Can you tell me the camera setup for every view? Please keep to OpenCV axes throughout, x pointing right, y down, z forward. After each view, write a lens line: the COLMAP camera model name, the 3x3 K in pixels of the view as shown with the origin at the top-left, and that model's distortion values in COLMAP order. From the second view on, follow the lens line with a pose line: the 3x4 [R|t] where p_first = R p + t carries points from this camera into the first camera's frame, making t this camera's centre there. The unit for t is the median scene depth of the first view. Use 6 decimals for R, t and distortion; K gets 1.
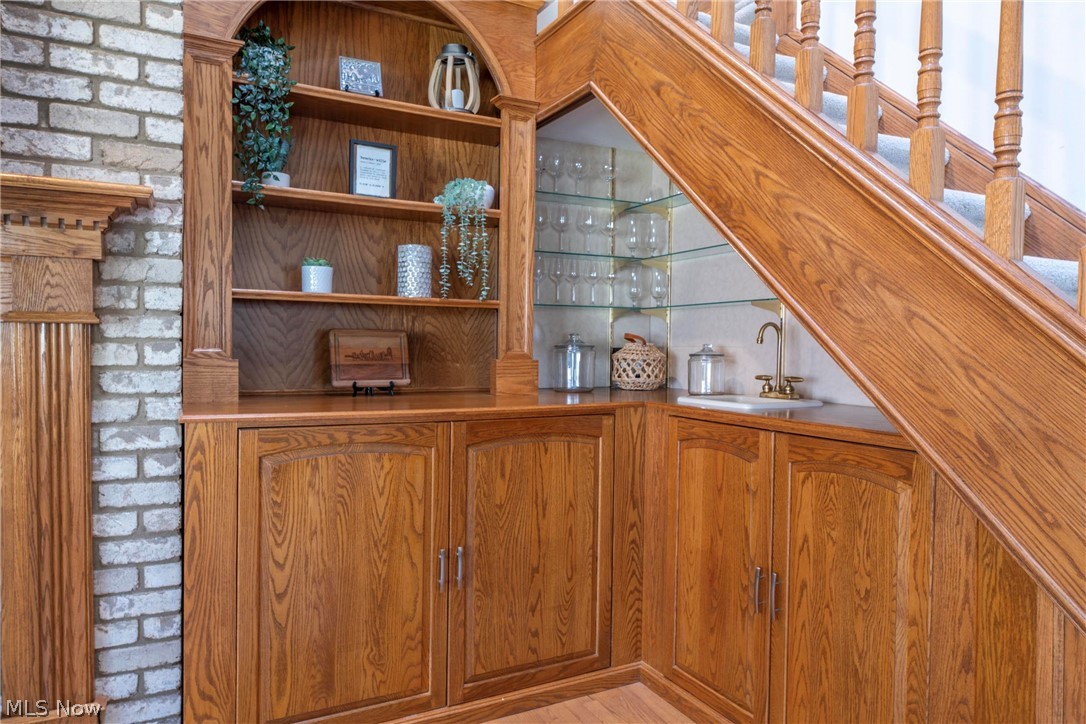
lens RADIAL K [[713.7, 0, 544.4], [0, 713.7, 358.9], [0, 0, 1]] dist [-0.004988, -0.001577]
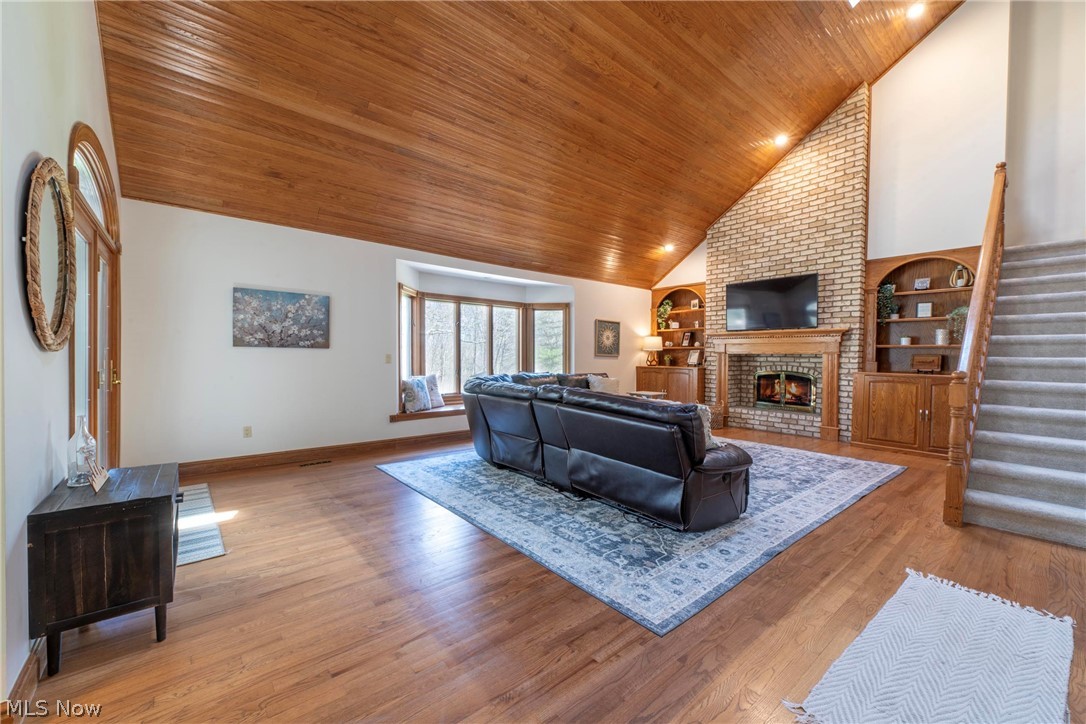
lens RADIAL K [[440.8, 0, 543.8], [0, 440.8, 366.6], [0, 0, 1]] dist [0.004489, -0.000332]
pose [[0.229155, 0.016941, -0.973243, 1.914618], [-0.028127, 0.999546, 0.010776, 0.064334], [0.972984, 0.024905, 0.229527, -1.748269]]
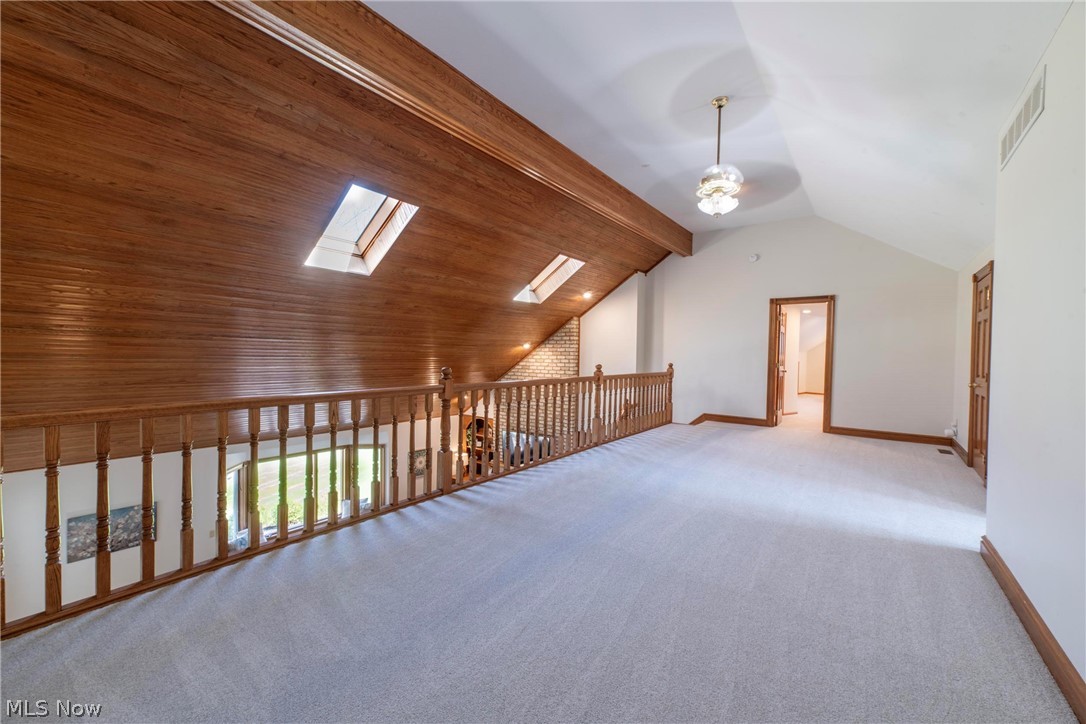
lens RADIAL K [[440.8, 0, 543.5], [0, 440.8, 362.1], [0, 0, 1]] dist [0.004489, -0.000332]
pose [[0.434879, 0.016042, -0.900346, 3.410154], [-0.026849, 0.999628, 0.004842, -1.458382], [0.900088, 0.022068, 0.435148, -1.222859]]
